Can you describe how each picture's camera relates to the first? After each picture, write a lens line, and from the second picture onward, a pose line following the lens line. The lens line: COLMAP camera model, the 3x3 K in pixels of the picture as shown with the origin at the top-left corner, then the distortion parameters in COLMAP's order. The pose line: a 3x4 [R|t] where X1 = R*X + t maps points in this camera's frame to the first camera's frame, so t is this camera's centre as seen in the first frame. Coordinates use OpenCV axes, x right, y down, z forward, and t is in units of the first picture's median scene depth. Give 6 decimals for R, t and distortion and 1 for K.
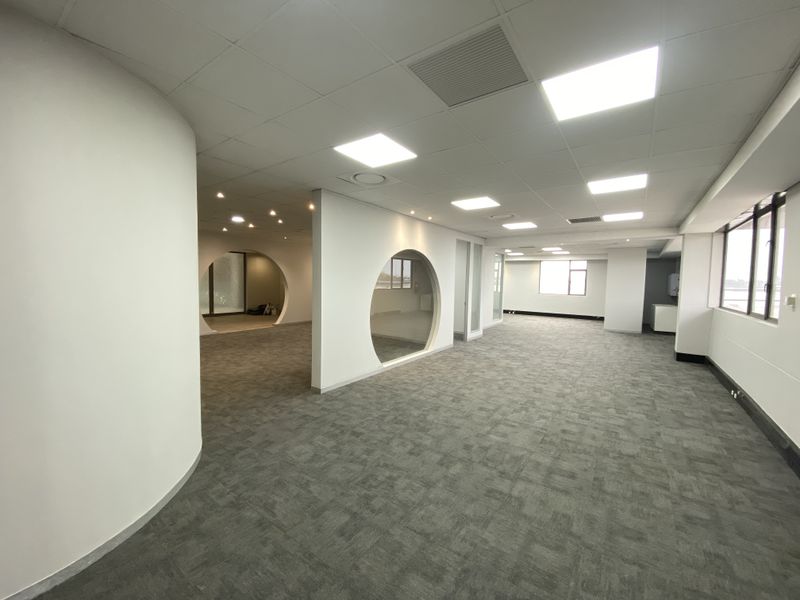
lens RADIAL K [[327.6, 0, 397.9], [0, 327.6, 298.2], [0, 0, 1]] dist [0.018275, -0.021213]
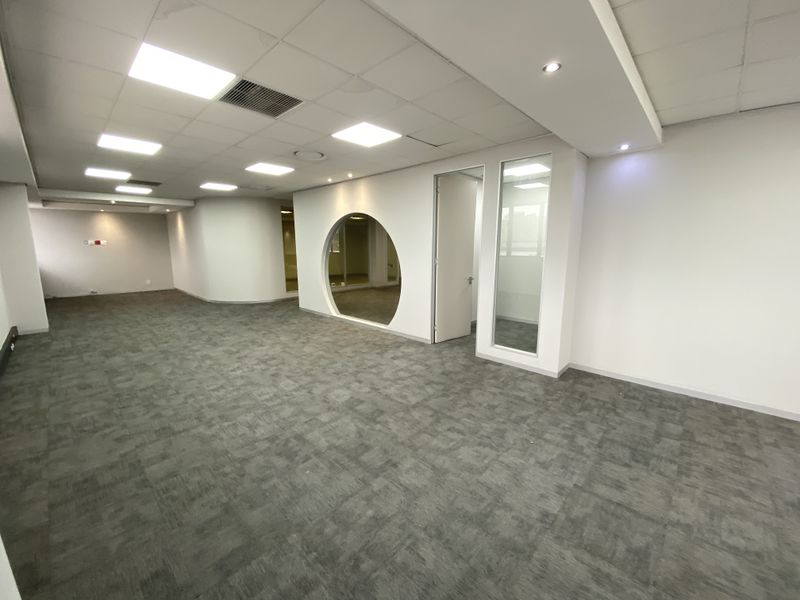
lens RADIAL K [[327.6, 0, 397.9], [0, 327.6, 298.2], [0, 0, 1]] dist [0.018275, -0.021213]
pose [[-0.138418, 0.149439, -0.979034, 1.235804], [-0.062158, 0.985290, 0.159182, -0.071452], [0.988421, 0.082889, -0.127093, 1.522627]]
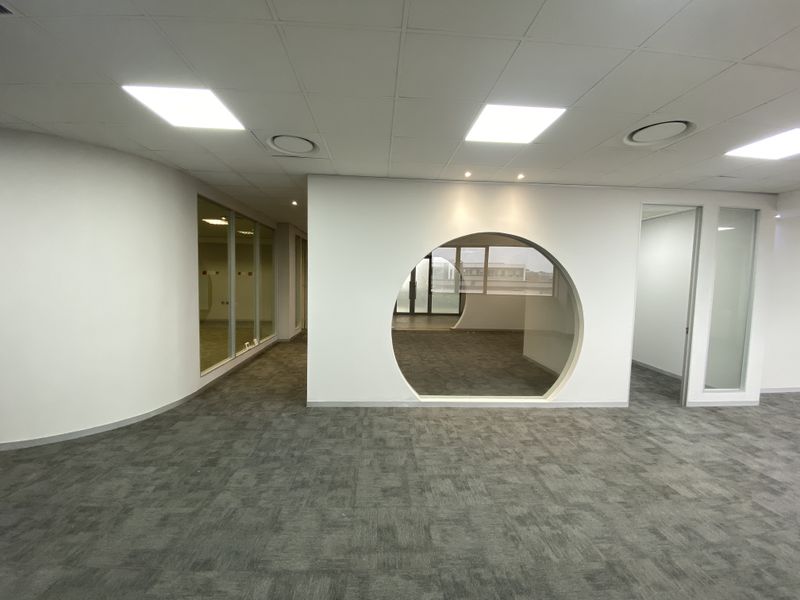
lens RADIAL K [[327.6, 0, 397.9], [0, 327.6, 298.2], [0, 0, 1]] dist [0.018275, -0.021213]
pose [[0.628169, 0.046902, -0.776662, 0.514122], [-0.058866, 0.998185, 0.012668, -0.023487], [0.775847, 0.037761, 0.629790, 0.541245]]
